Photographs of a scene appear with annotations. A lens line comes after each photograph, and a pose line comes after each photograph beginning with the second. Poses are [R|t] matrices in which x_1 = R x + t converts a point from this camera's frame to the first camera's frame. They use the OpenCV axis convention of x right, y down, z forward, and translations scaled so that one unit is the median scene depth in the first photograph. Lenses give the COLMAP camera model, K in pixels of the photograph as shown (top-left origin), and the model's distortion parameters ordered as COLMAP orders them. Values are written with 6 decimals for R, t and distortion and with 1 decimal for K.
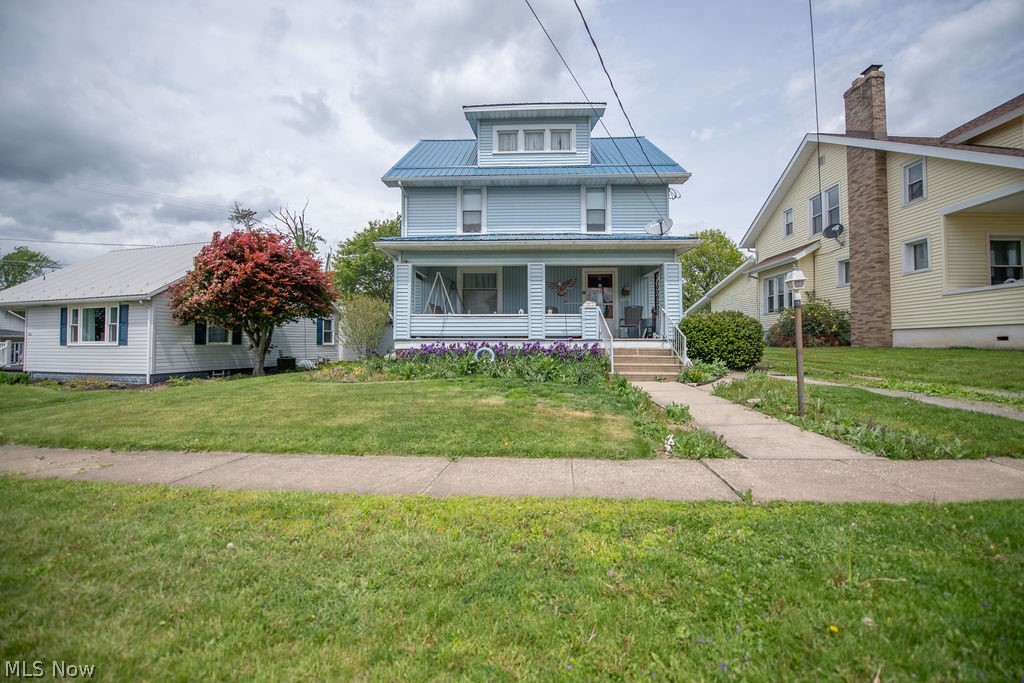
lens RADIAL K [[404.6, 0, 513.4], [0, 404.6, 341.3], [0, 0, 1]] dist [-0.013988, -0.000288]
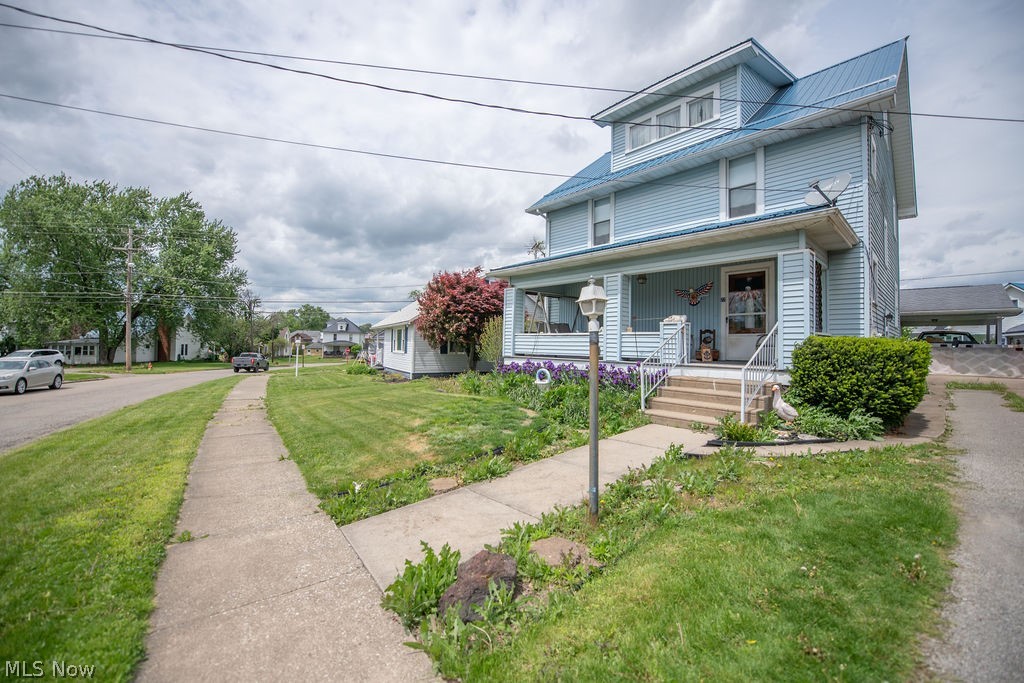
lens RADIAL K [[404.6, 0, 511.3], [0, 404.6, 338.2], [0, 0, 1]] dist [-0.013988, -0.000288]
pose [[0.701545, -0.000697, -0.712625, 0.435635], [-0.009781, 0.999896, -0.010606, -0.036002], [0.712559, 0.014411, 0.701465, 0.186523]]
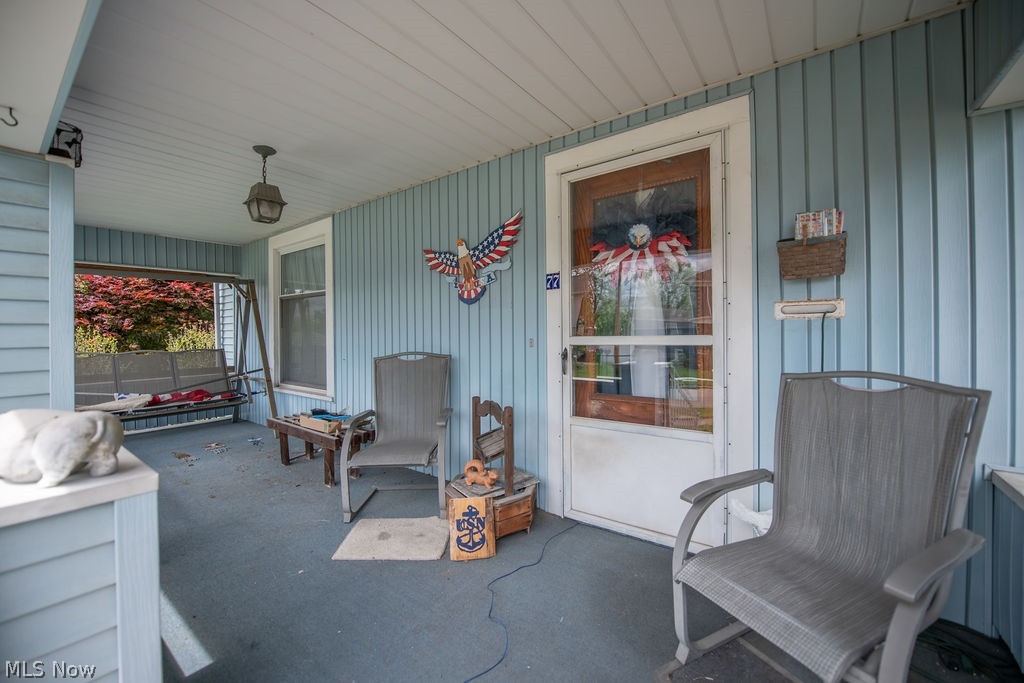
lens RADIAL K [[404.6, 0, 509.9], [0, 404.6, 335.4], [0, 0, 1]] dist [-0.013988, -0.000288]
pose [[0.825744, -0.002399, -0.564040, 0.269148], [0.005946, 0.999972, 0.004452, -0.094929], [0.564014, -0.007030, 0.825735, 0.825611]]
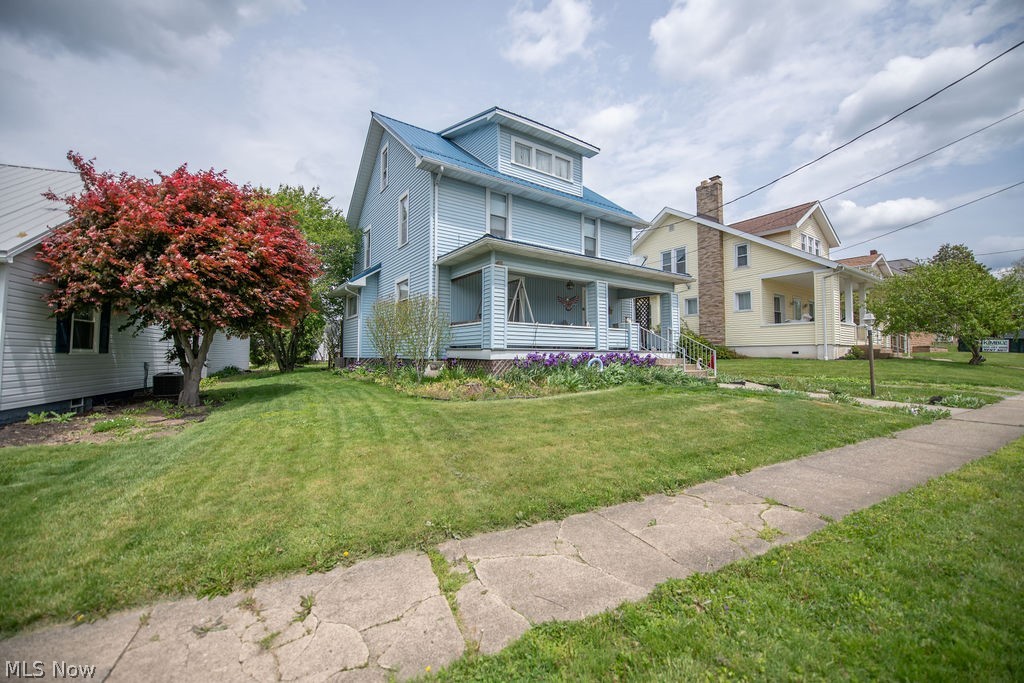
lens RADIAL K [[404.6, 0, 514.3], [0, 404.6, 346.1], [0, 0, 1]] dist [-0.013988, -0.000288]
pose [[0.807247, 0.016269, 0.589990, -0.646910], [-0.008647, 0.999839, -0.015740, 0.002268], [-0.590151, 0.007605, 0.807257, 0.202773]]
